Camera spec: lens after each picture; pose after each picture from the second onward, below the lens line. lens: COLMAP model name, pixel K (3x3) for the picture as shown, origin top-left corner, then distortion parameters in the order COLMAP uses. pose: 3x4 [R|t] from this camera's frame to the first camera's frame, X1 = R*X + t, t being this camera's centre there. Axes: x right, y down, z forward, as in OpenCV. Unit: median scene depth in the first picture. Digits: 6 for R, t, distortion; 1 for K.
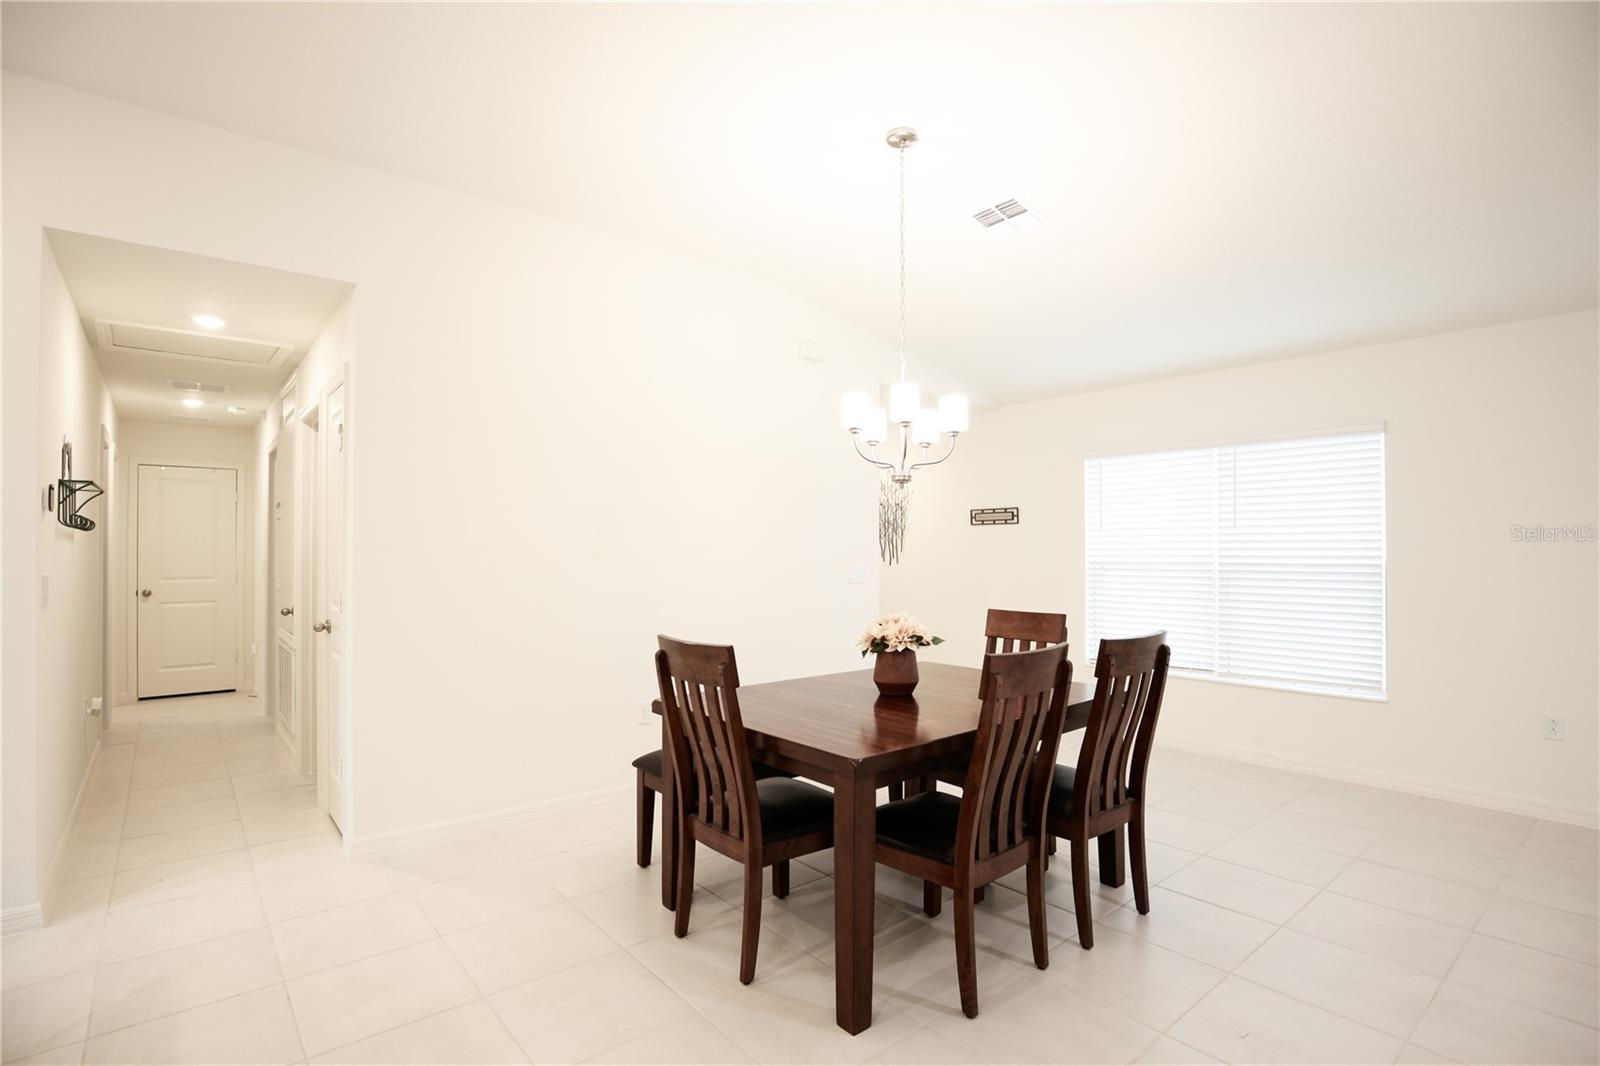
lens RADIAL K [[758.3, 0, 786.1], [0, 758.3, 541.6], [0, 0, 1]] dist [-0.024750, 0.000670]
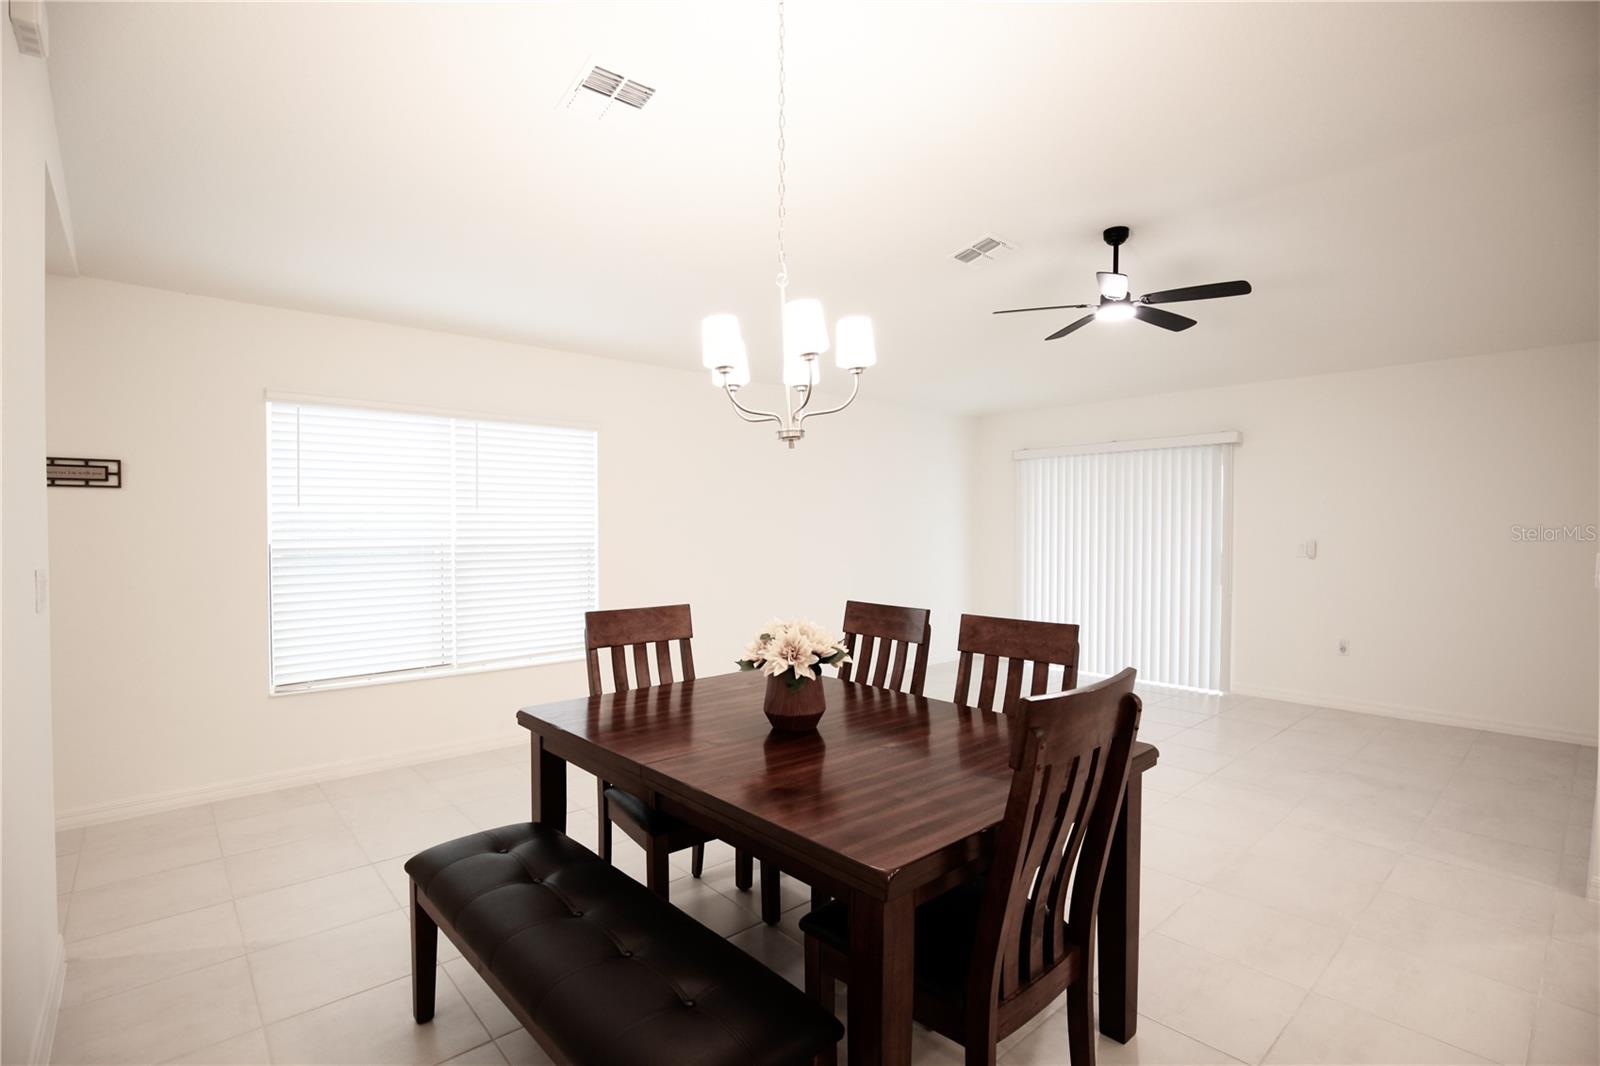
lens RADIAL K [[758.3, 0, 785.4], [0, 758.3, 539.6], [0, 0, 1]] dist [-0.024750, 0.000670]
pose [[-0.027682, -0.018357, 0.999448, -0.496911], [-0.008169, 0.999802, 0.018137, 0.002669], [-0.999583, -0.007663, -0.027826, 0.877657]]
